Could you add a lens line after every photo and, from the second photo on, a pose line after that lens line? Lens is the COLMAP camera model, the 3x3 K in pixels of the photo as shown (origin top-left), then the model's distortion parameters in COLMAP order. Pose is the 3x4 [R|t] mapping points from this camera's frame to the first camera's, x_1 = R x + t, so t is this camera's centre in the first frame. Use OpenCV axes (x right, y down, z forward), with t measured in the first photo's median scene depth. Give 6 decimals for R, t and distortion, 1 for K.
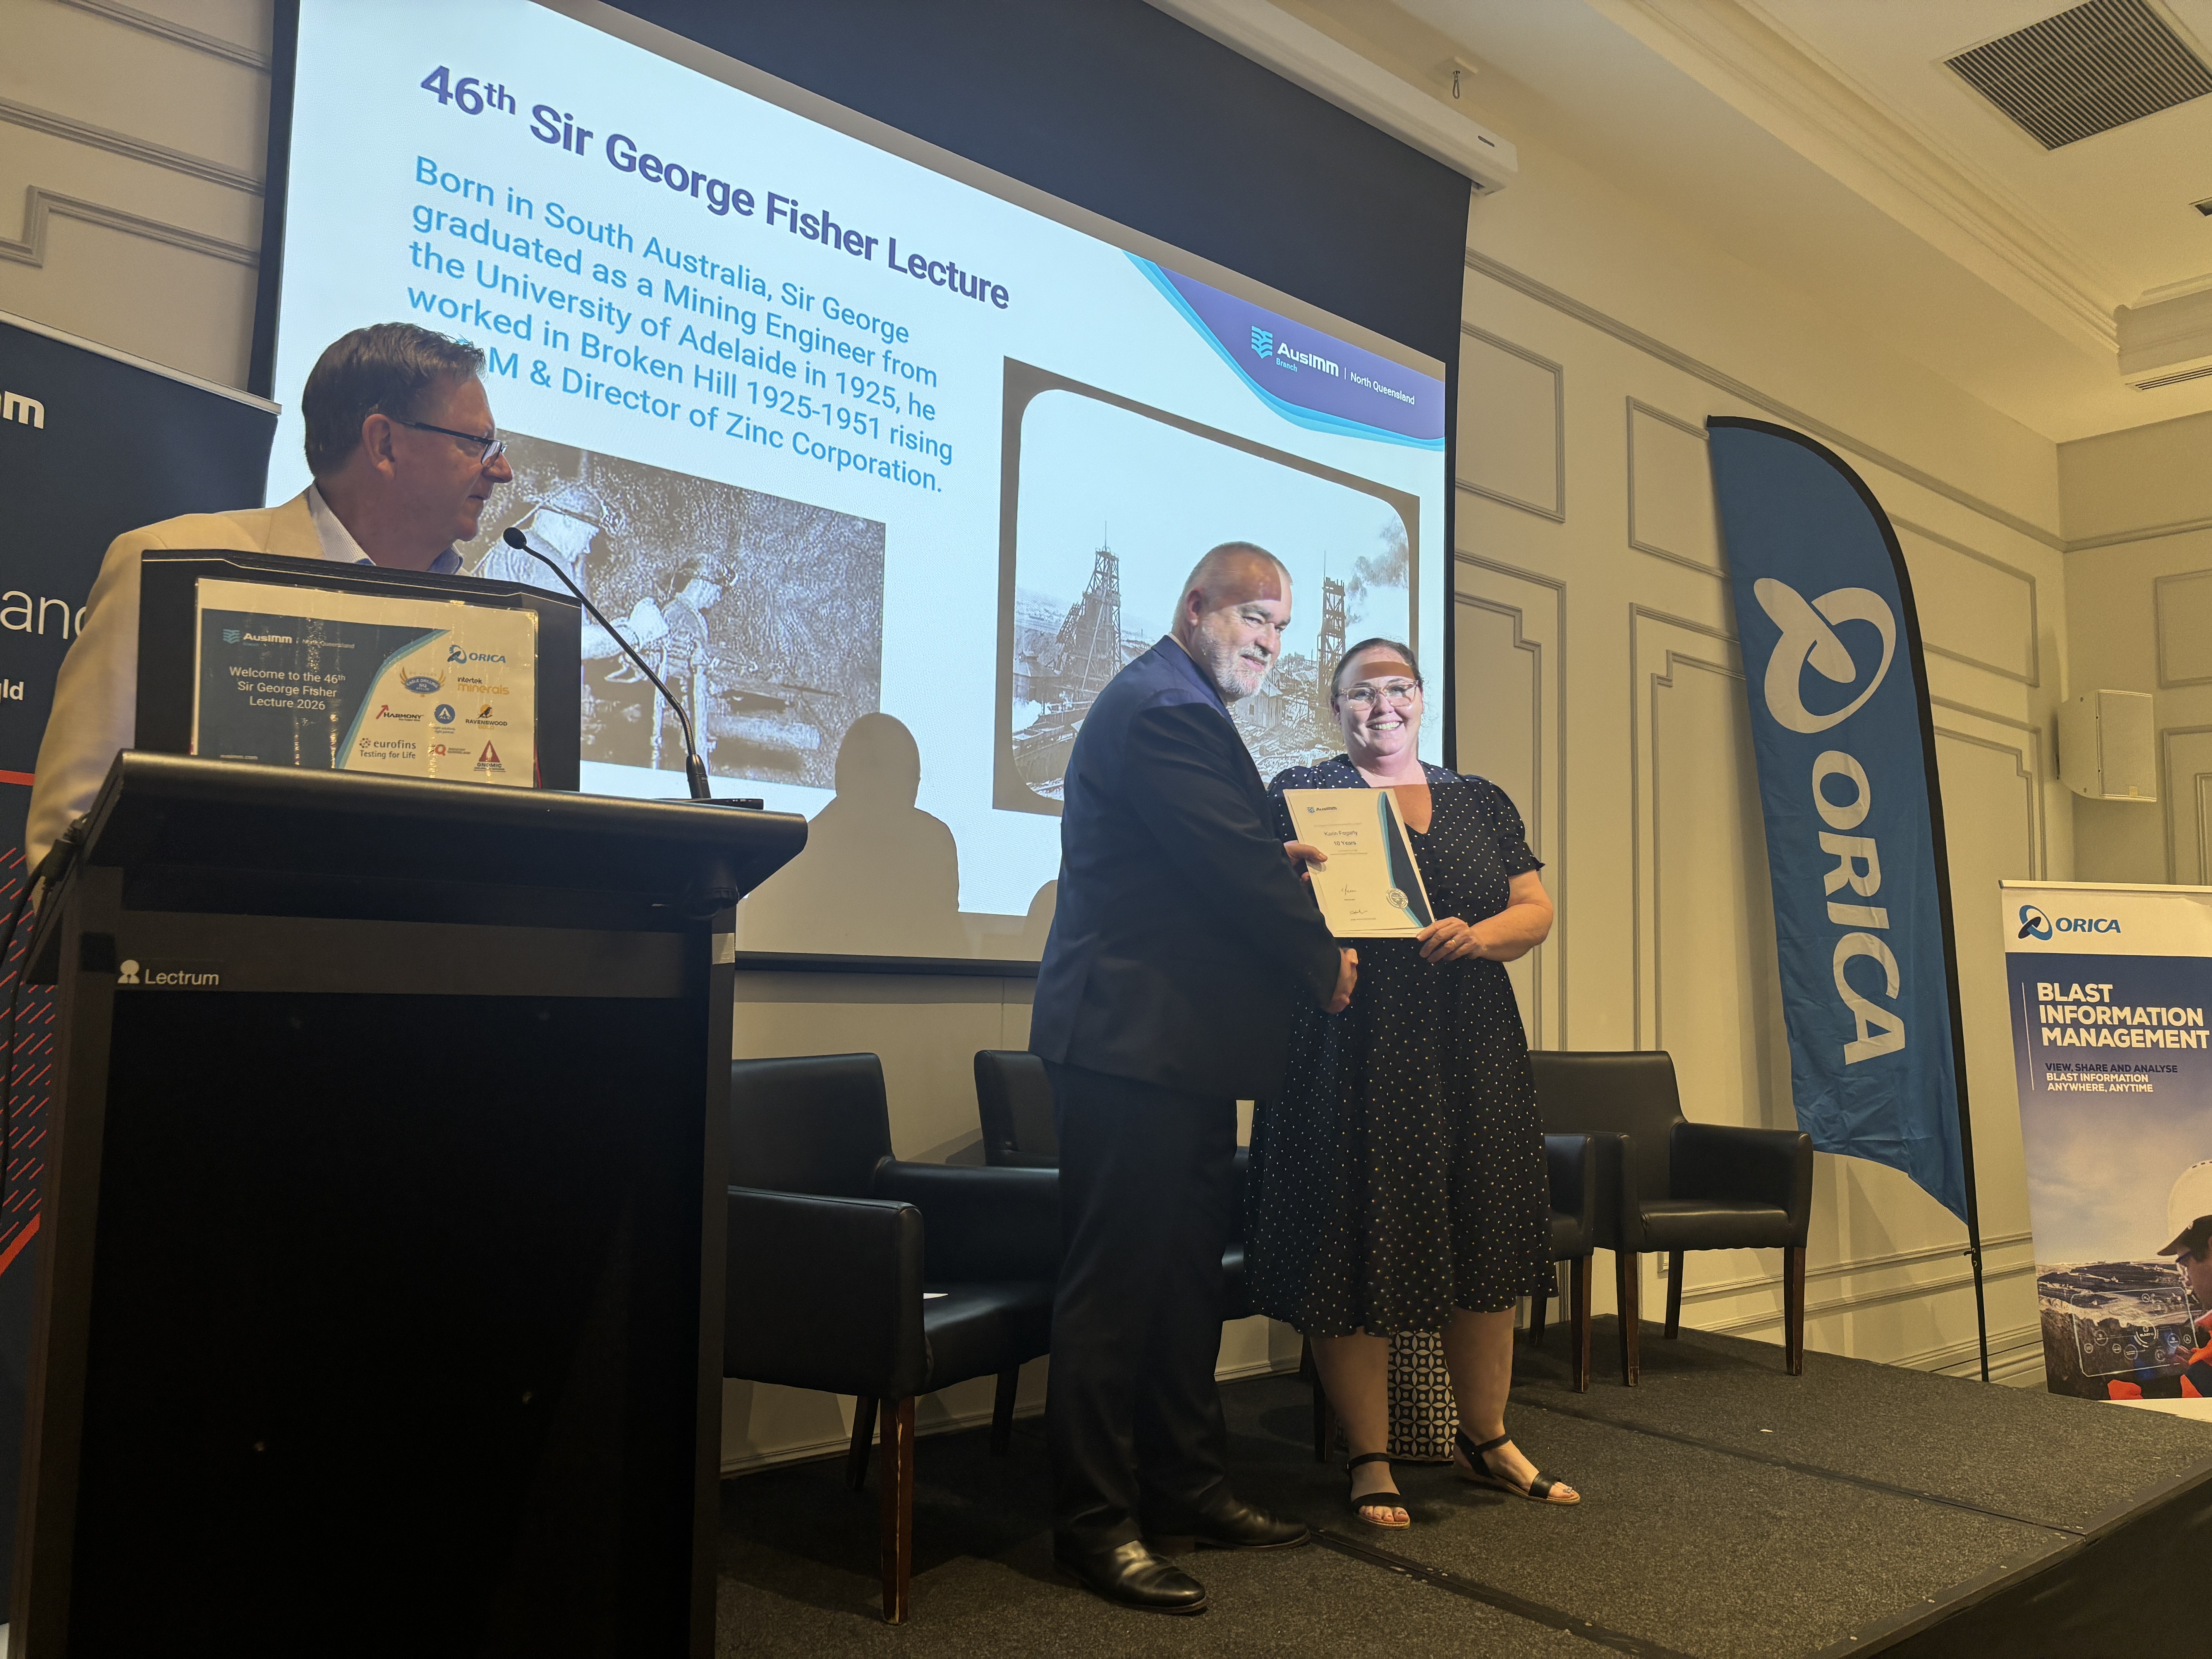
lens RADIAL K [[1679.5, 0, 1119.0], [0, 1679.5, 813.9], [0, 0, 1]] dist [0.032800, -0.032639]
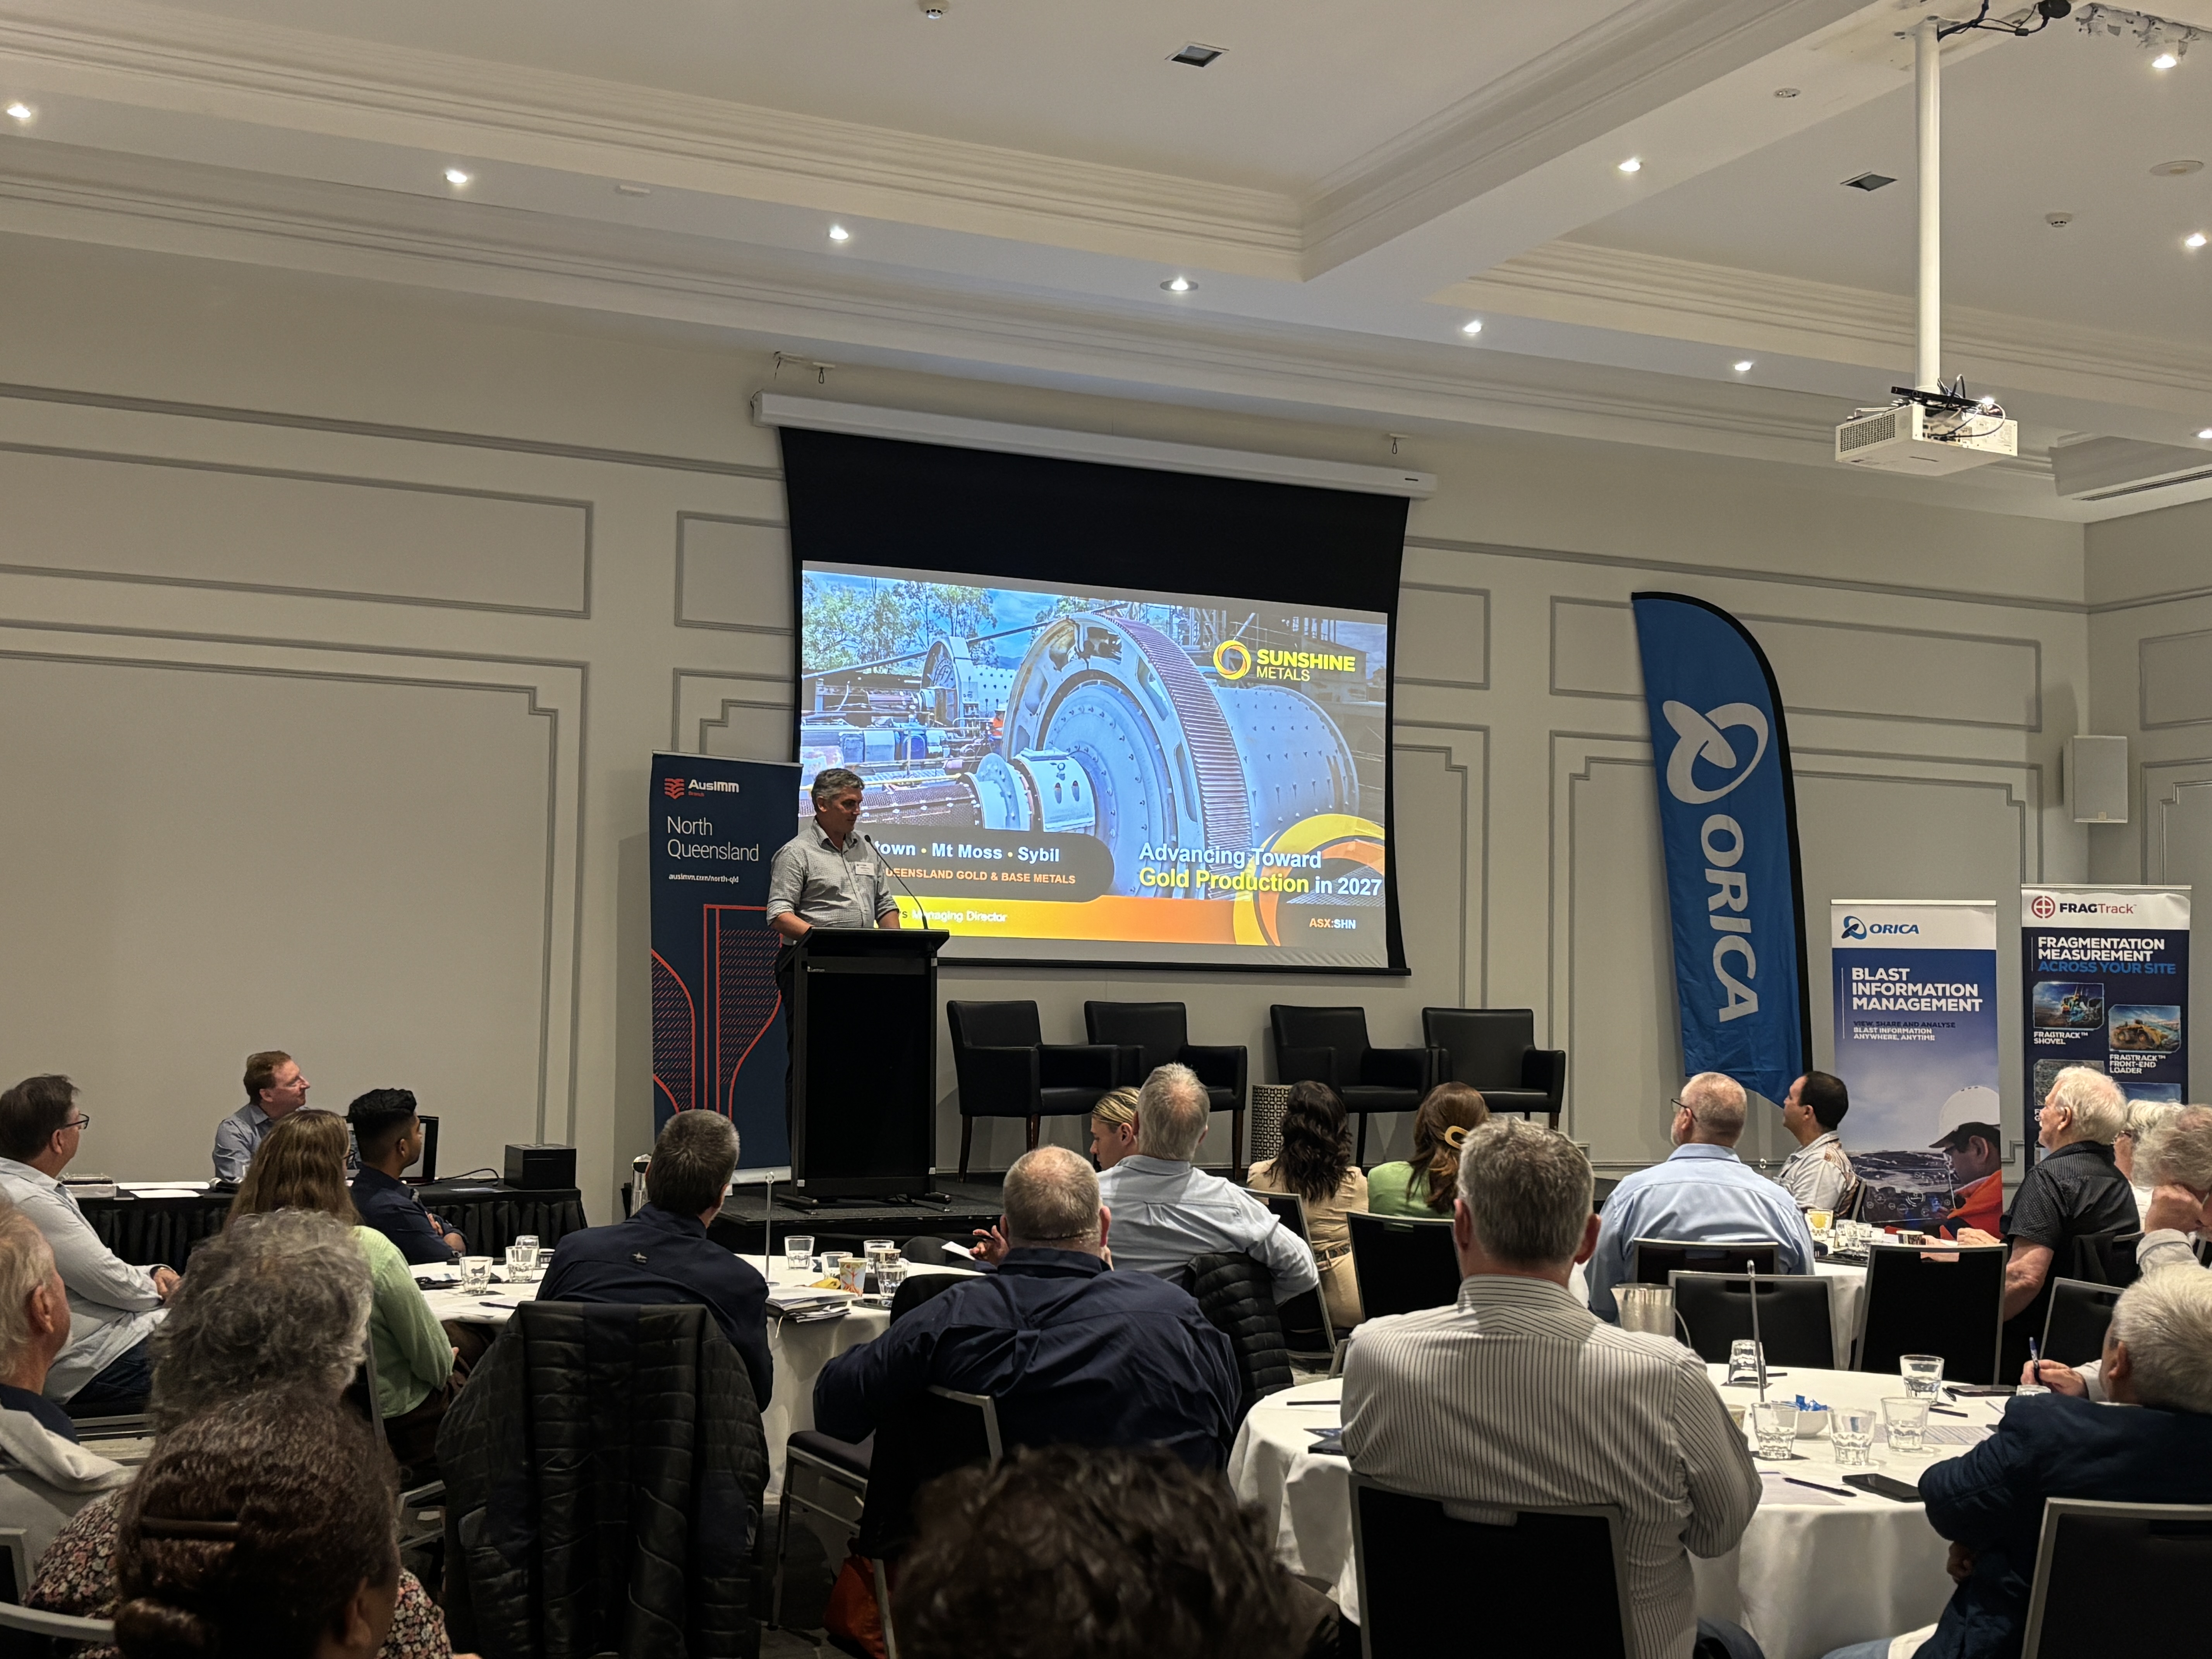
lens RADIAL K [[2602.4, 0, 1050.3], [0, 2602.4, 837.5], [0, 0, 1]] dist [0.056229, 0.000000]
pose [[0.957098, -0.022473, -0.288891, 0.550252], [0.035342, 0.998598, 0.039407, -0.135536], [0.287601, -0.047926, 0.956550, -1.457787]]
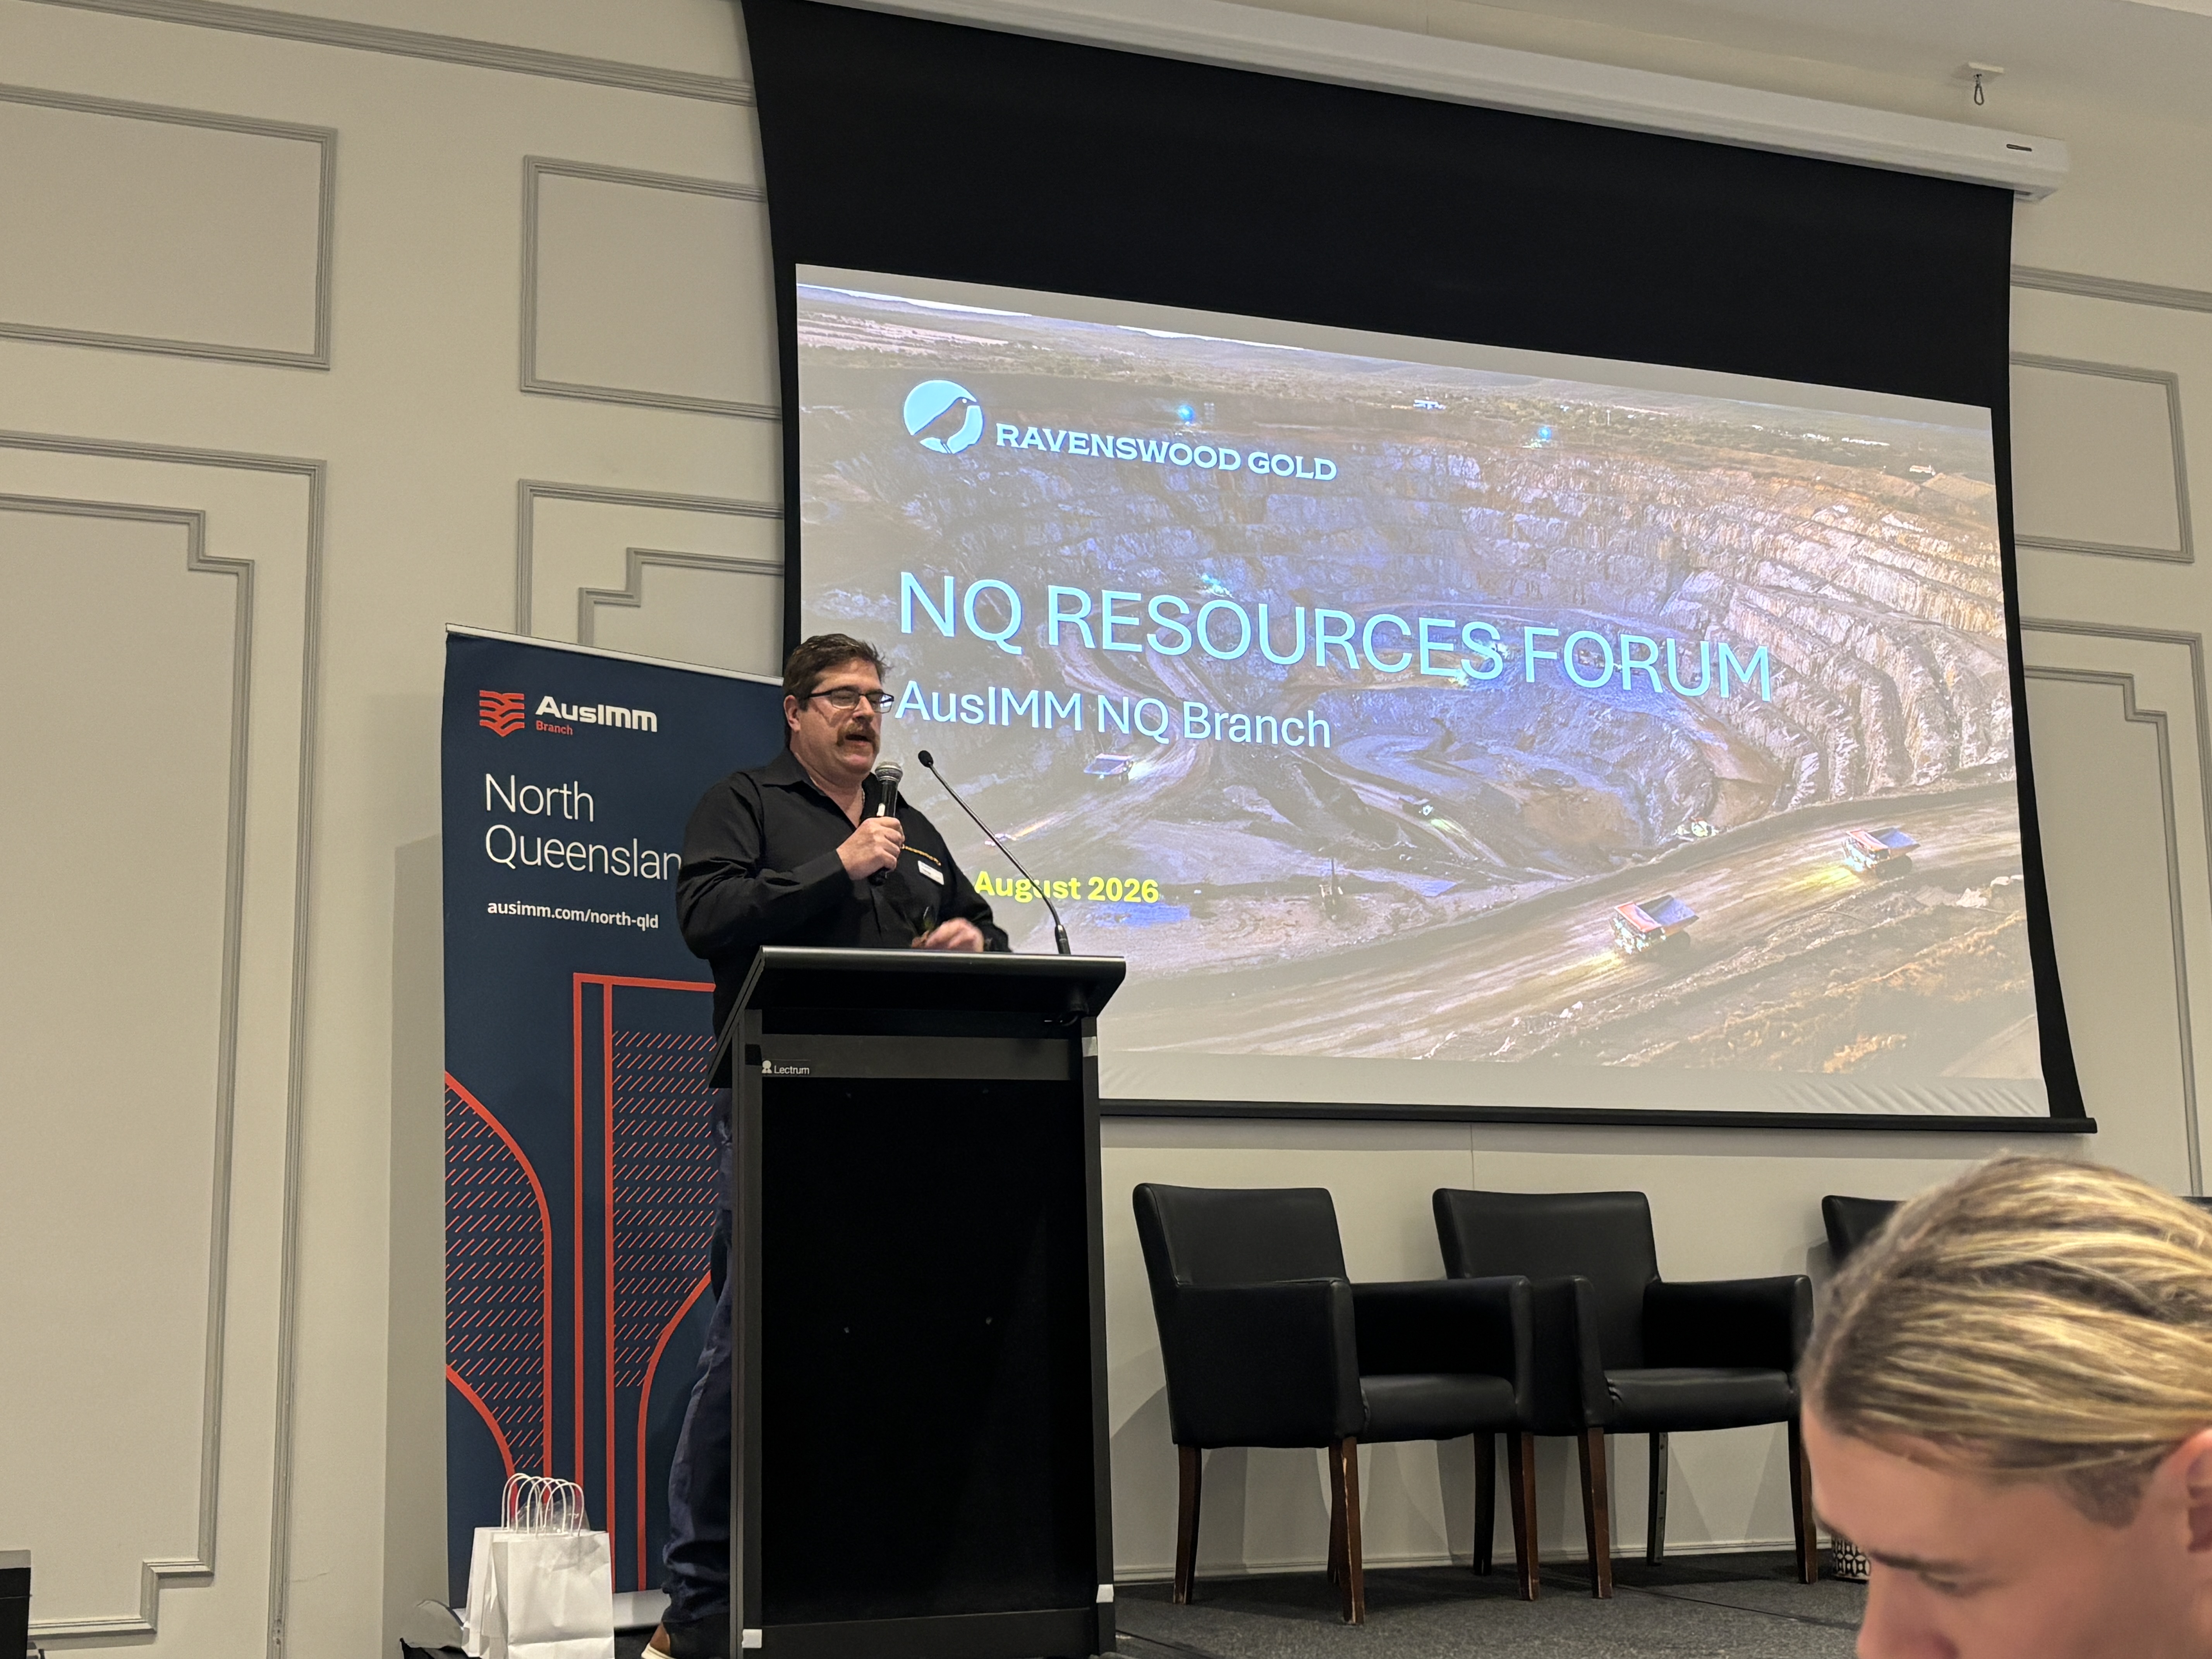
lens RADIAL K [[2770.0, 0, 1092.4], [0, 2770.0, 832.6], [0, 0, 1]] dist [0.086416, 0.000000]
pose [[0.934726, -0.094746, -0.342506, 0.205784], [0.072053, 0.994314, -0.078414, 0.025881], [0.347988, 0.048617, 0.936238, -0.438738]]
